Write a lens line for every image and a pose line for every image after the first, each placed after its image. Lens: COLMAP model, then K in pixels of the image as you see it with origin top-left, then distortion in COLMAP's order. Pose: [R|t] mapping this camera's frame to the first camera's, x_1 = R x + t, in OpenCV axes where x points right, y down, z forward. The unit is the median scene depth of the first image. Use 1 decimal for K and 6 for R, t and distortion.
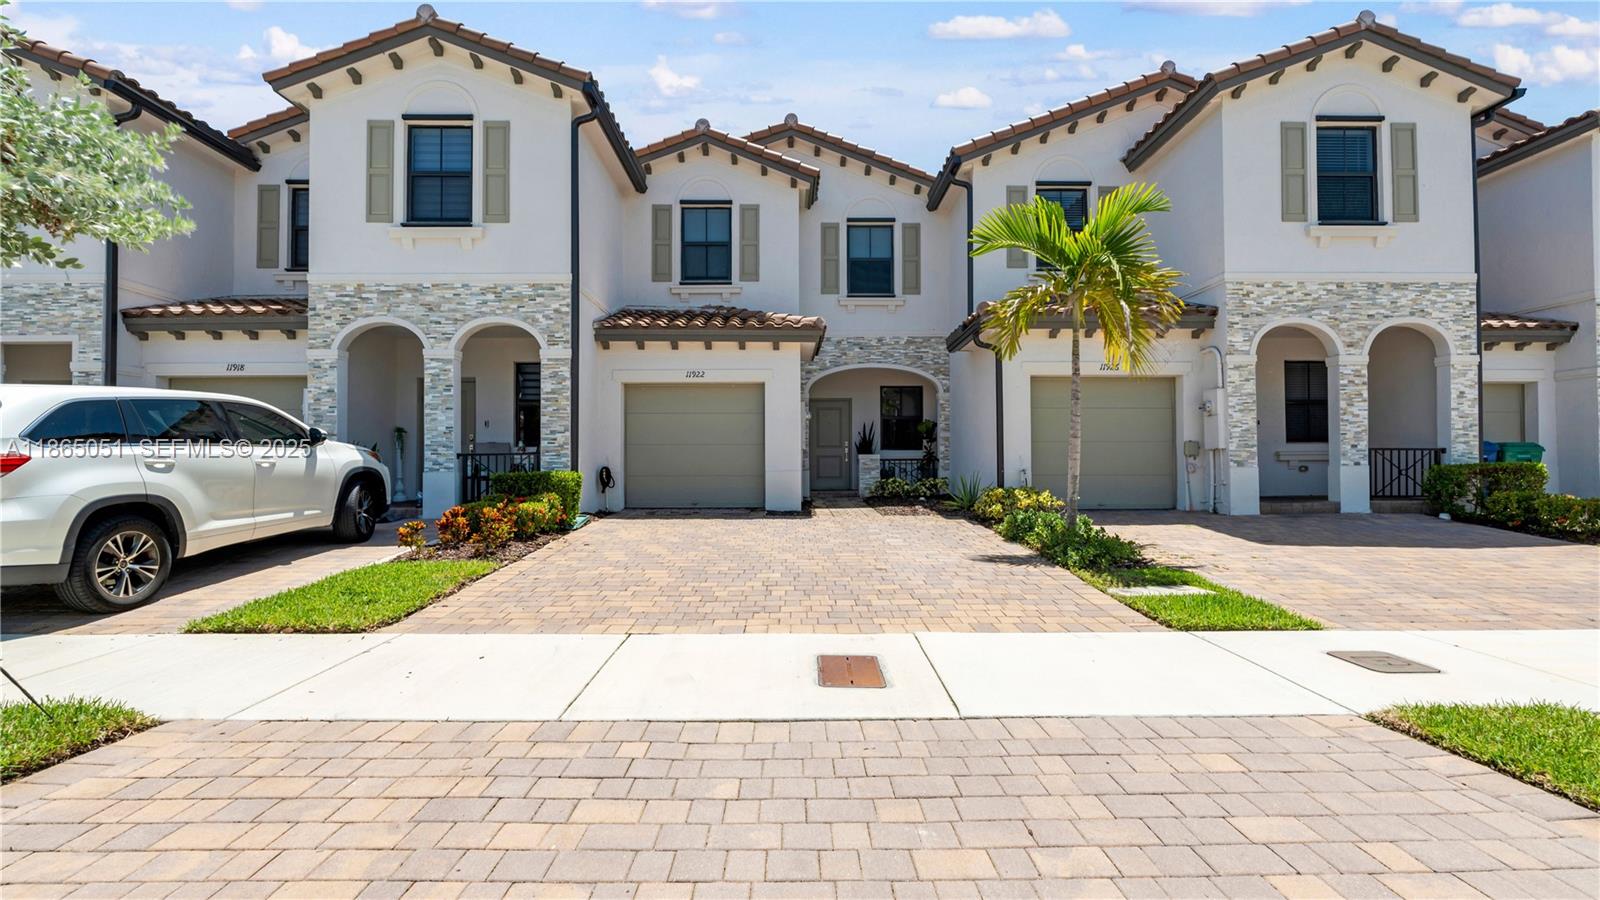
lens RADIAL K [[711.1, 0, 844.6], [0, 711.1, 453.0], [0, 0, 1]] dist [-0.009138, 0.001054]
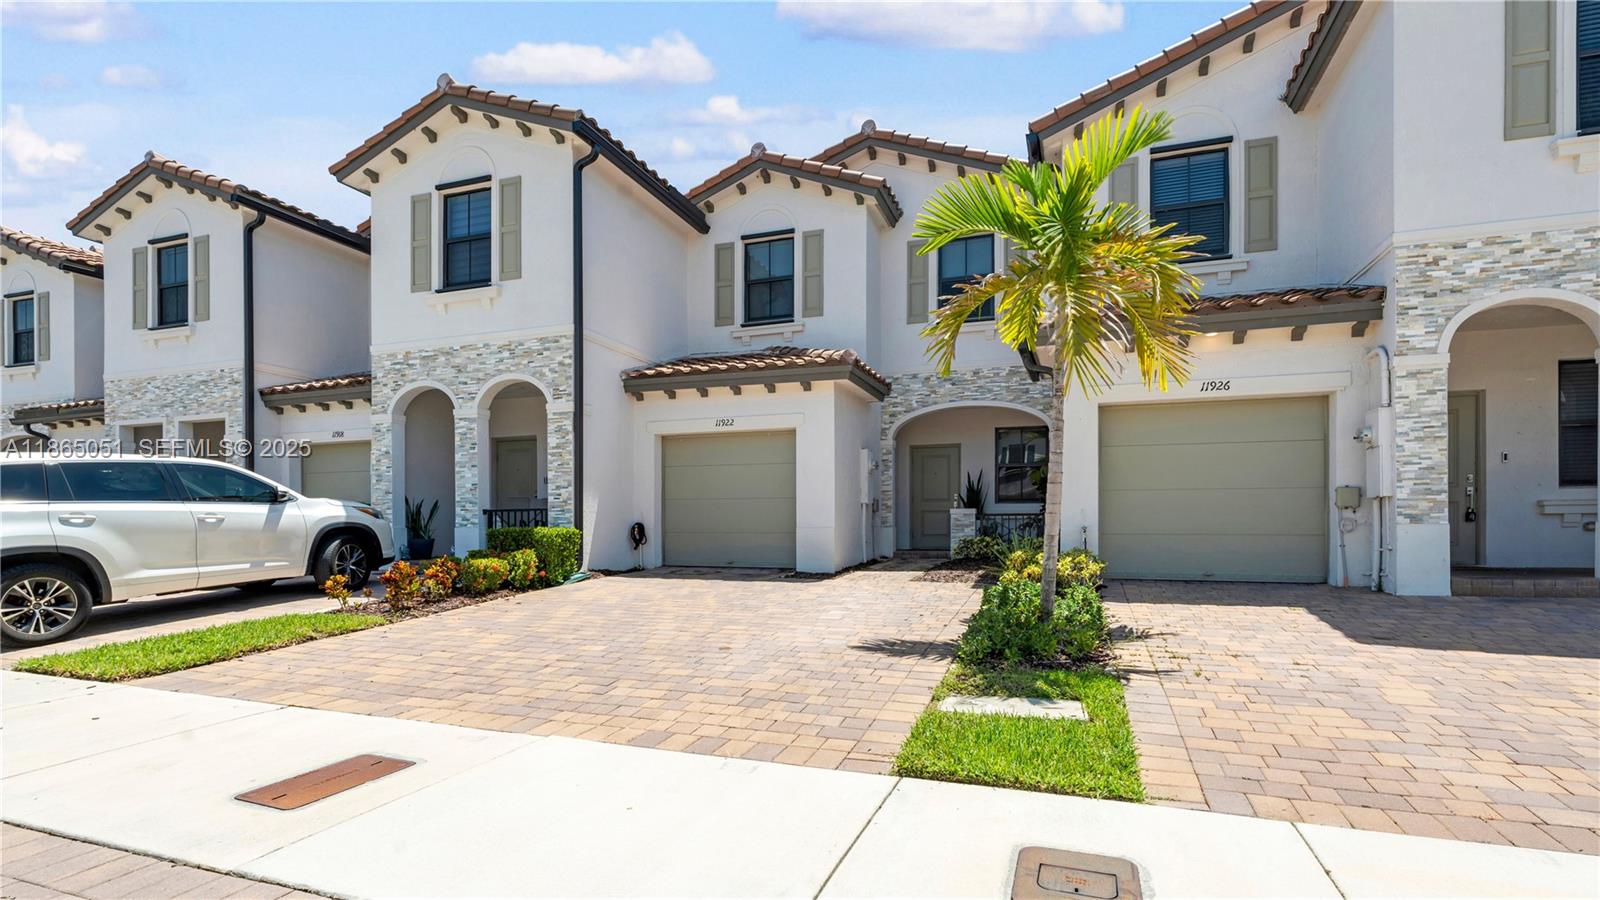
lens RADIAL K [[748.3, 0, 821.6], [0, 748.3, 526.7], [0, 0, 1]] dist [-0.006238, -0.000727]
pose [[0.935918, 0.003234, -0.352202, 0.279176], [0.005314, 0.999714, 0.023301, 0.002986], [0.352177, -0.023680, 0.935634, 0.146735]]
